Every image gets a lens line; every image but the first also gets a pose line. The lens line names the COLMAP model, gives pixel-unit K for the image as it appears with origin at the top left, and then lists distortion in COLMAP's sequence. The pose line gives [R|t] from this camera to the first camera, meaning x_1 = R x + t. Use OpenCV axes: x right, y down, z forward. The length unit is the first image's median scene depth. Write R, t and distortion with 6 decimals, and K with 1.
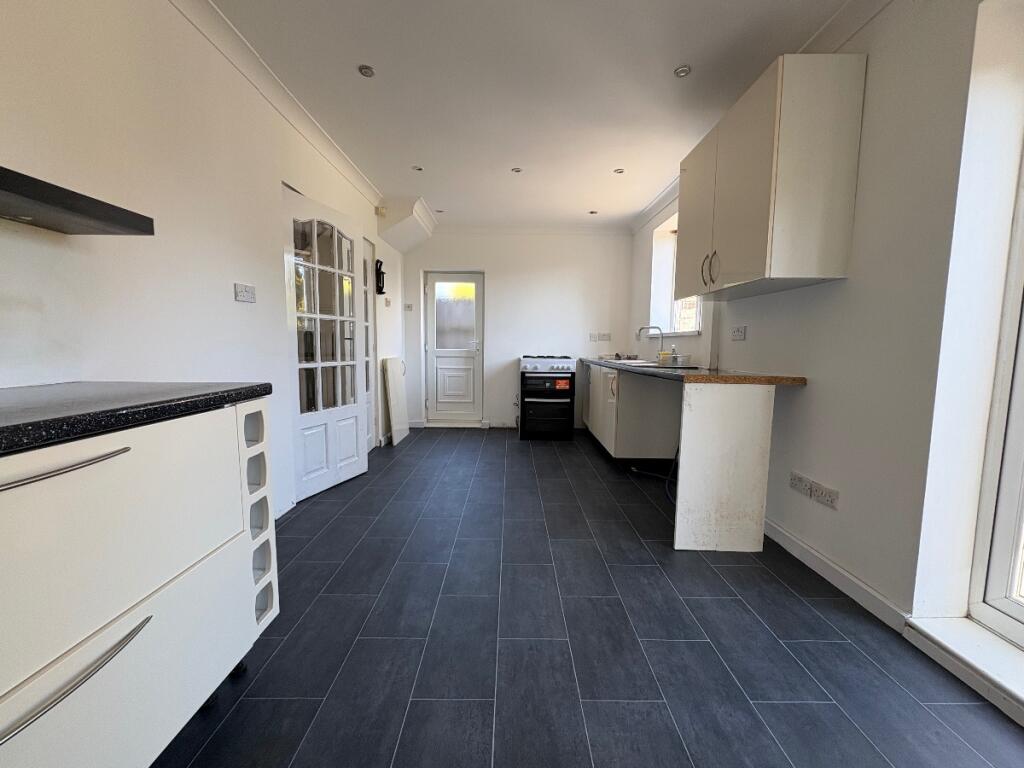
lens RADIAL K [[407.9, 0, 509.1], [0, 407.9, 384.7], [0, 0, 1]] dist [-0.001449, 0.000126]
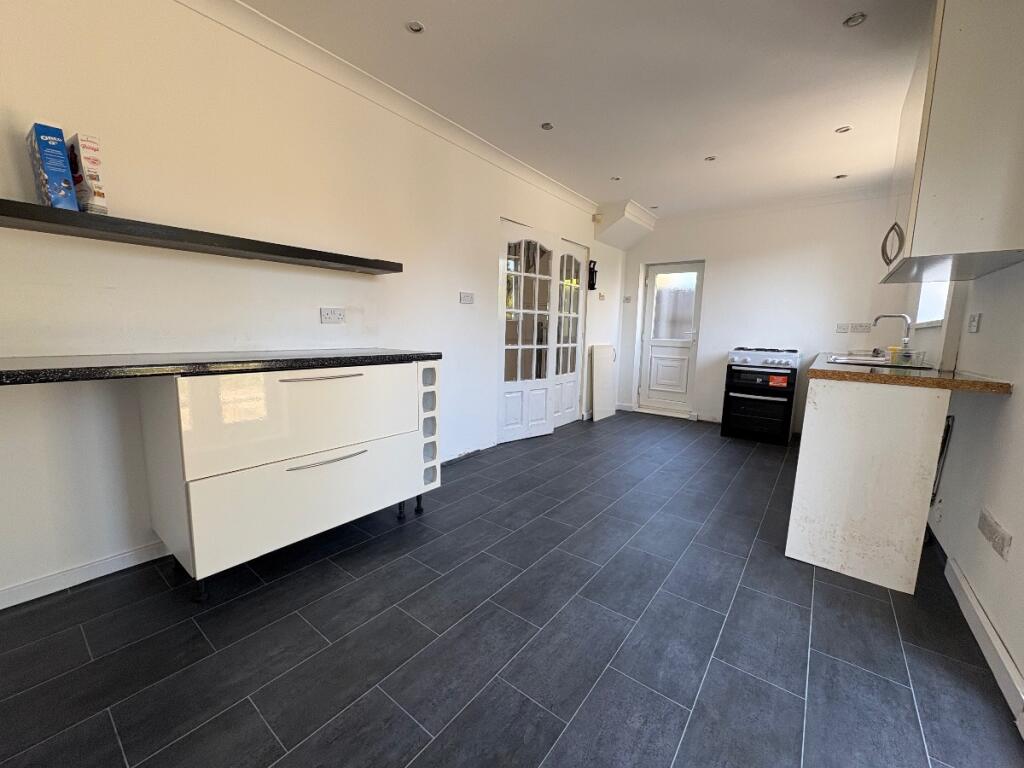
lens RADIAL K [[407.9, 0, 509.1], [0, 407.9, 384.7], [0, 0, 1]] dist [-0.001449, 0.000126]
pose [[0.790578, 0.089629, -0.605767, 0.230490], [-0.075229, 0.995953, 0.049181, 0.008227], [0.607723, 0.006690, 0.794121, -0.067840]]
